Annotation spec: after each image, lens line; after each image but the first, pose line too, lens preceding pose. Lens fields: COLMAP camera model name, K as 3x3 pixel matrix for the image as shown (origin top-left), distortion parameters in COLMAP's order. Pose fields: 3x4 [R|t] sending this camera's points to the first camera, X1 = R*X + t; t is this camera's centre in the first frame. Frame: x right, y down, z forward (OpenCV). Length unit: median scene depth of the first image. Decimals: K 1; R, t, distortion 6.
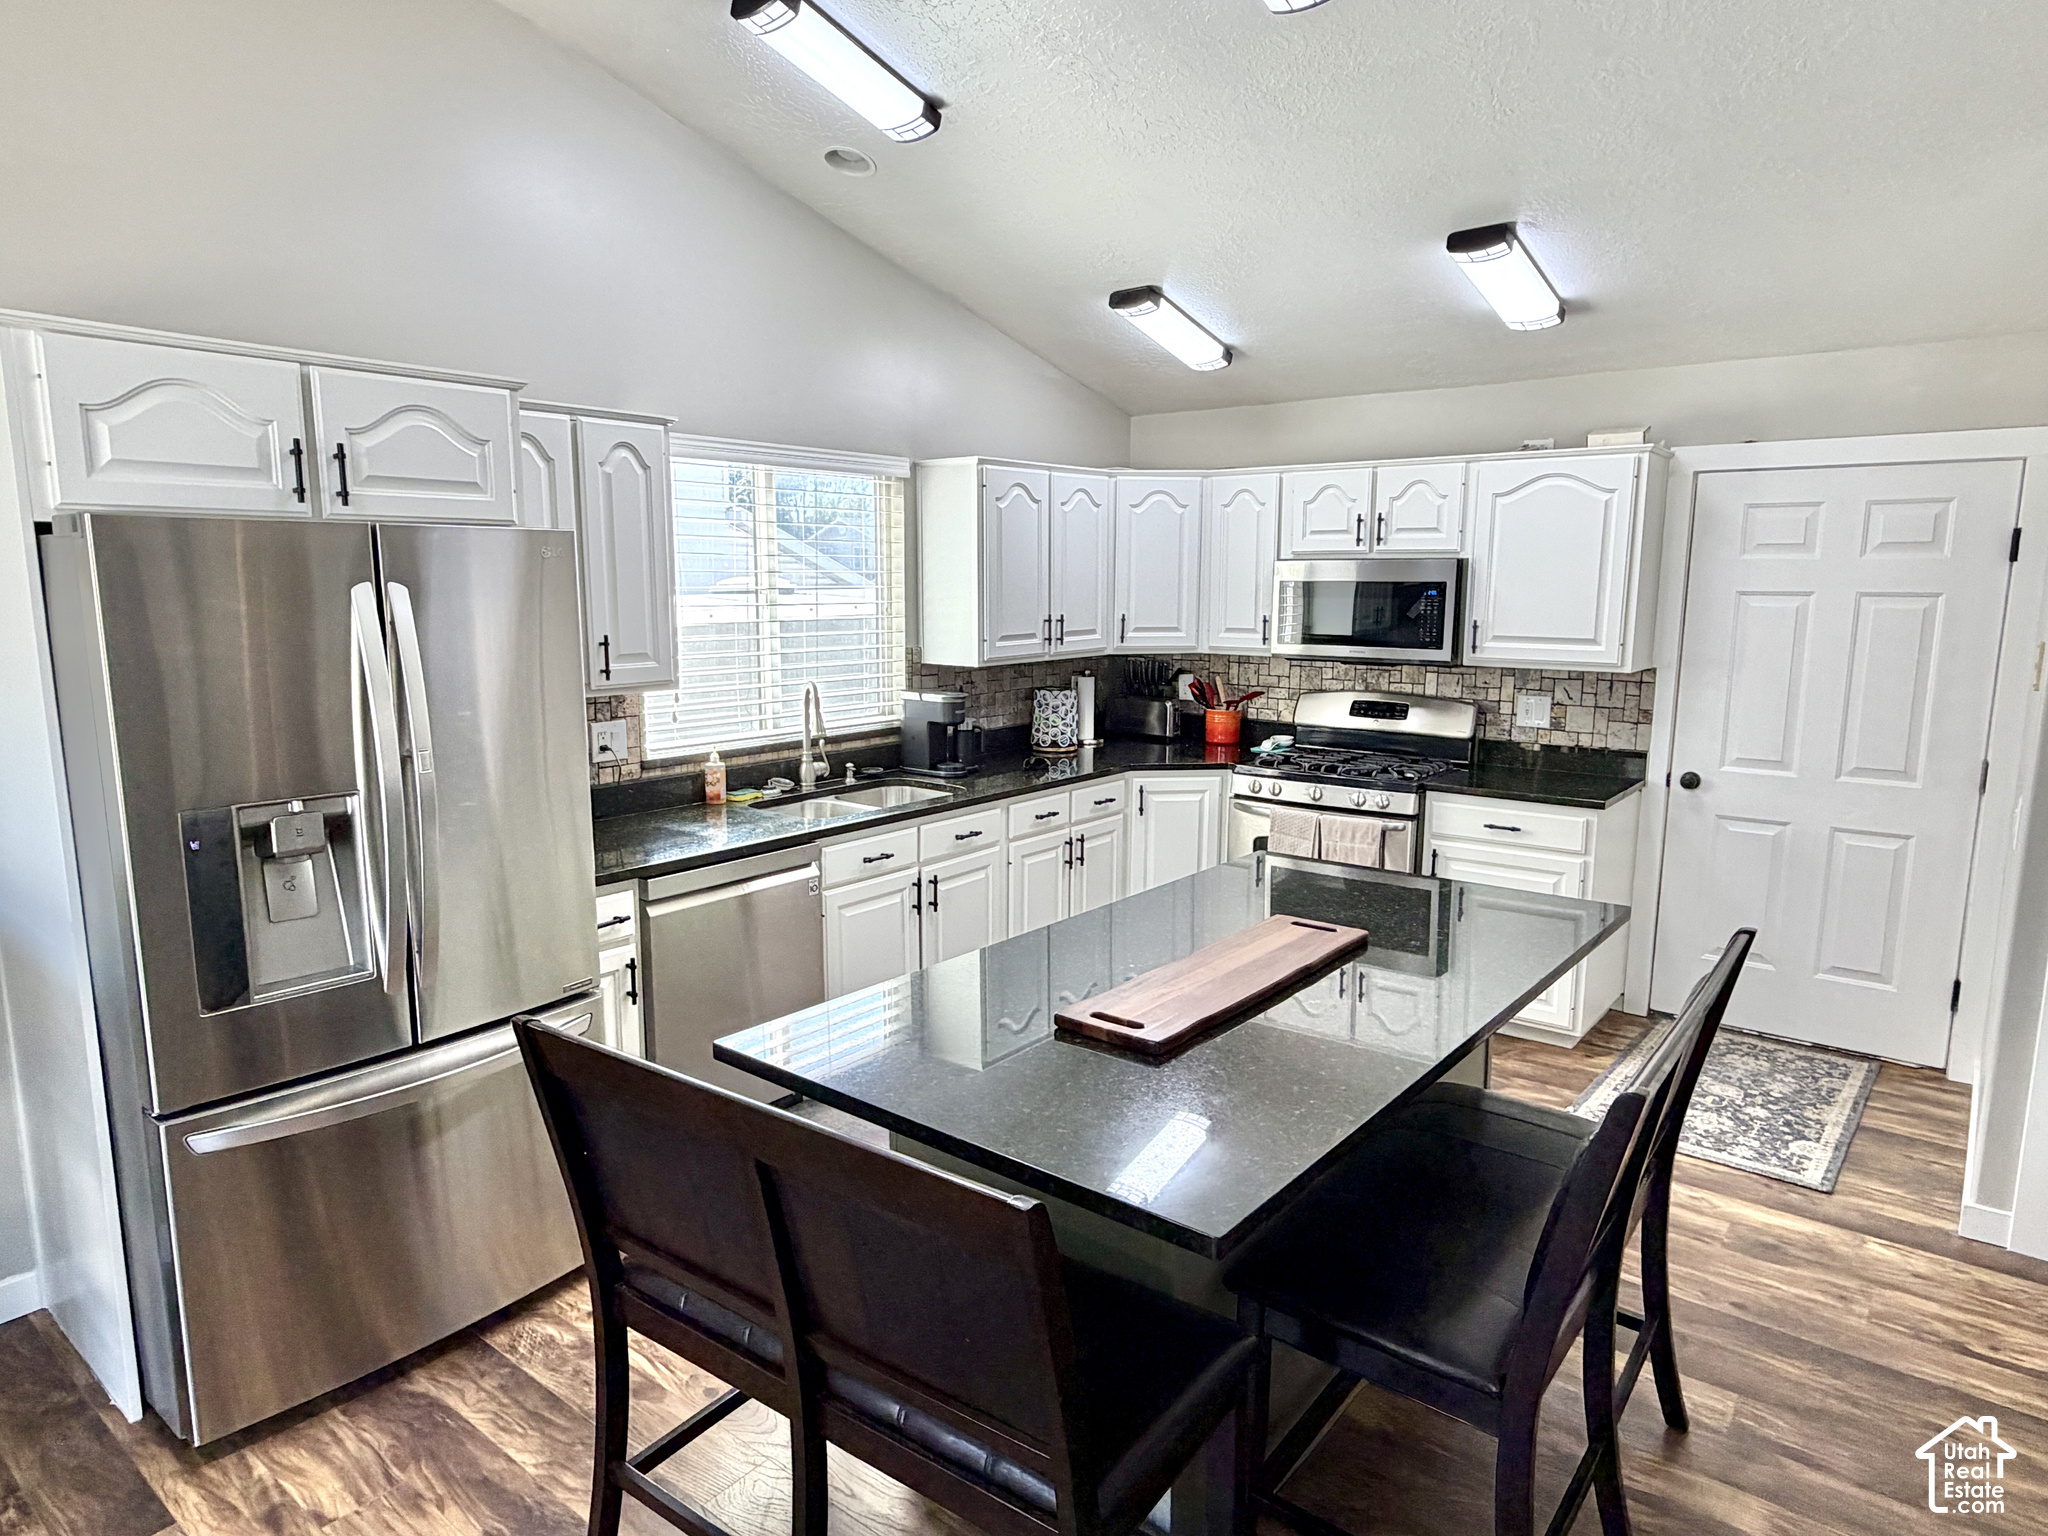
lens RADIAL K [[1229.9, 0, 1024.0], [0, 1229.9, 768.0], [0, 0, 1]] dist [0.005494, 0.000867]
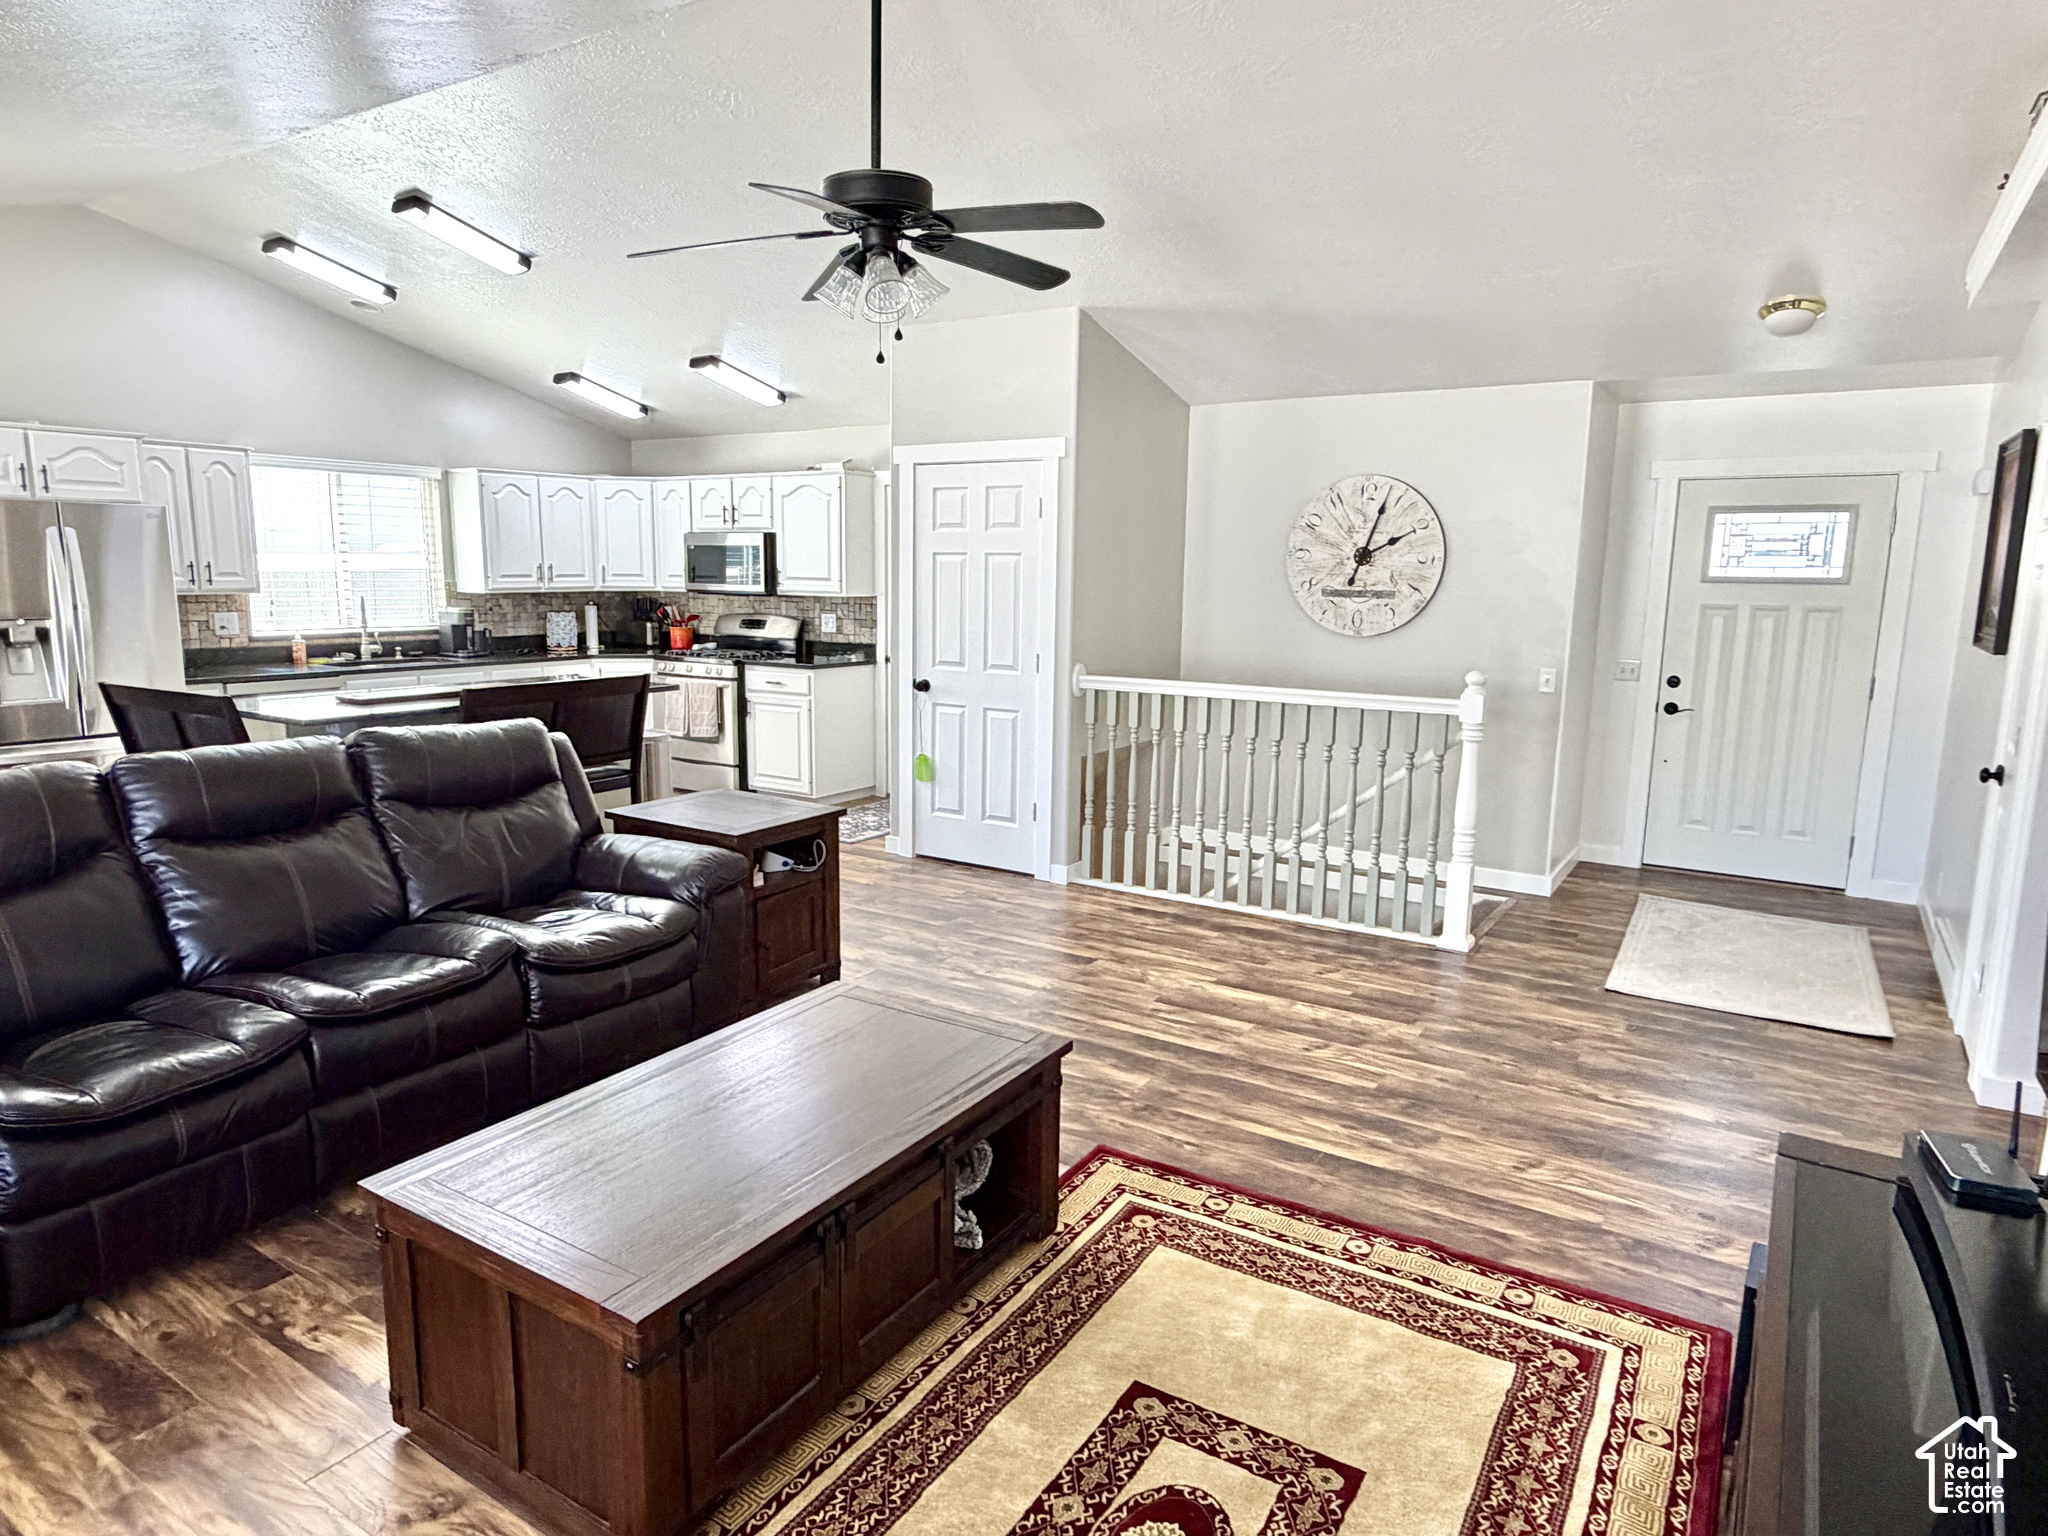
lens RADIAL K [[1203.7, 0, 1013.9], [0, 1203.7, 767.2], [0, 0, 1]] dist [-0.000784, -0.000104]
pose [[0.994261, -0.007660, 0.106709, 0.526753], [0.006623, 0.999927, 0.010075, 0.150622], [-0.106779, -0.009310, 0.994239, -0.748715]]
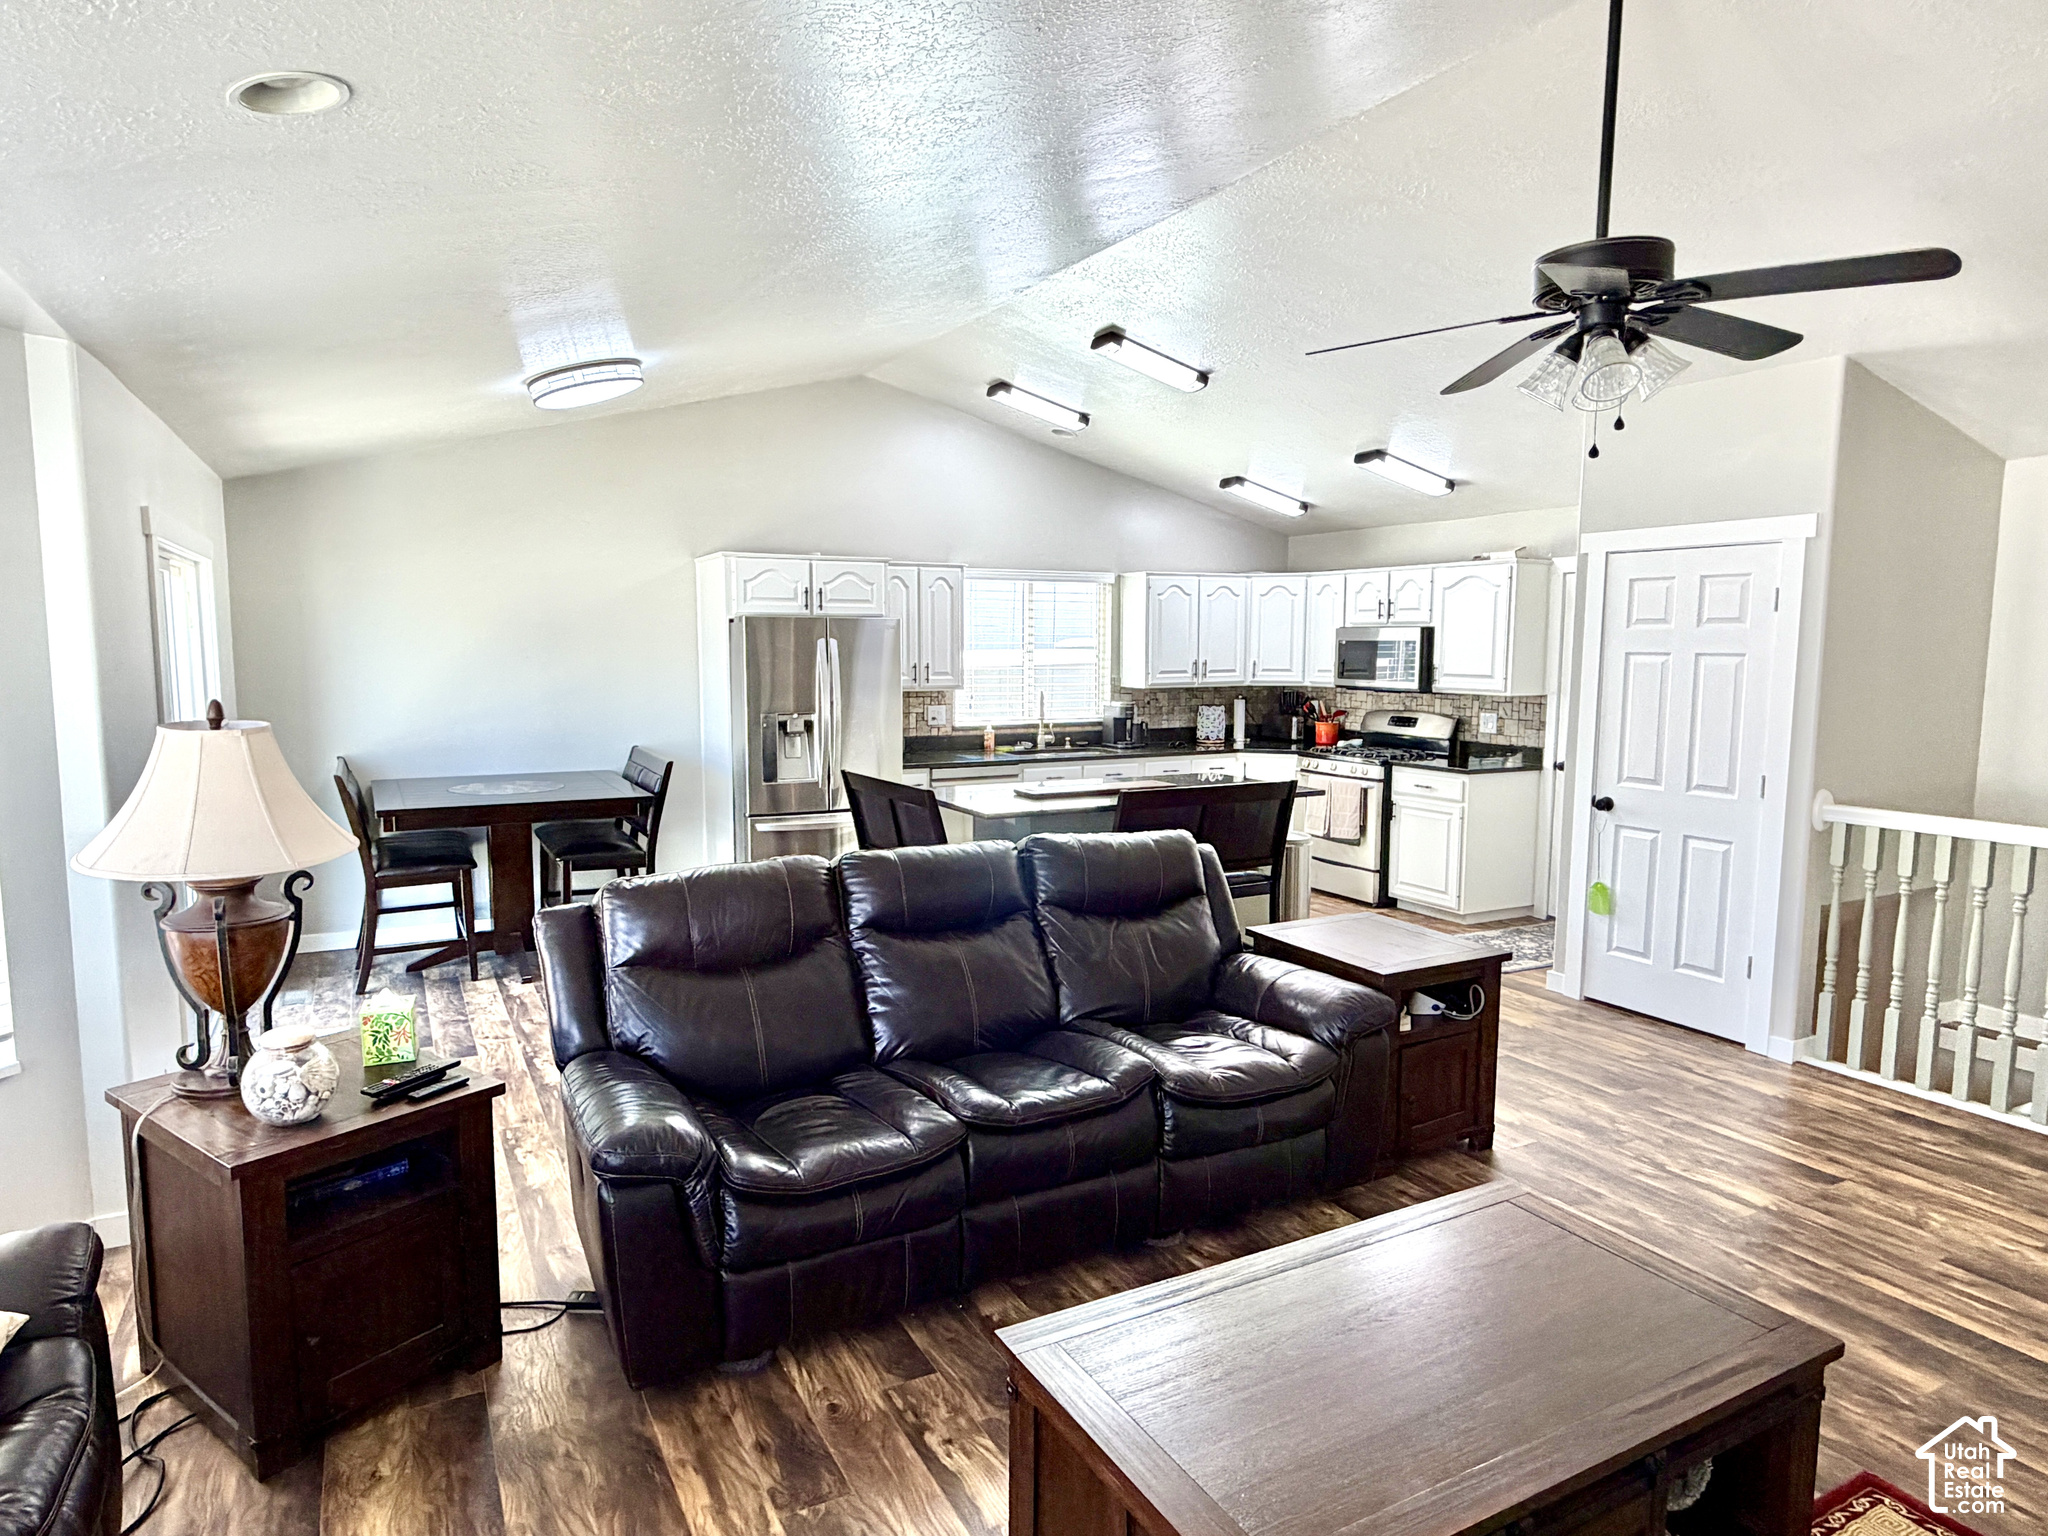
lens RADIAL K [[1203.7, 0, 1013.9], [0, 1203.7, 767.2], [0, 0, 1]] dist [-0.000784, -0.000104]
pose [[0.917576, 0.041928, -0.395343, 0.503022], [-0.062155, 0.997324, -0.038490, 0.115336], [0.392671, 0.059891, 0.917727, -0.694342]]
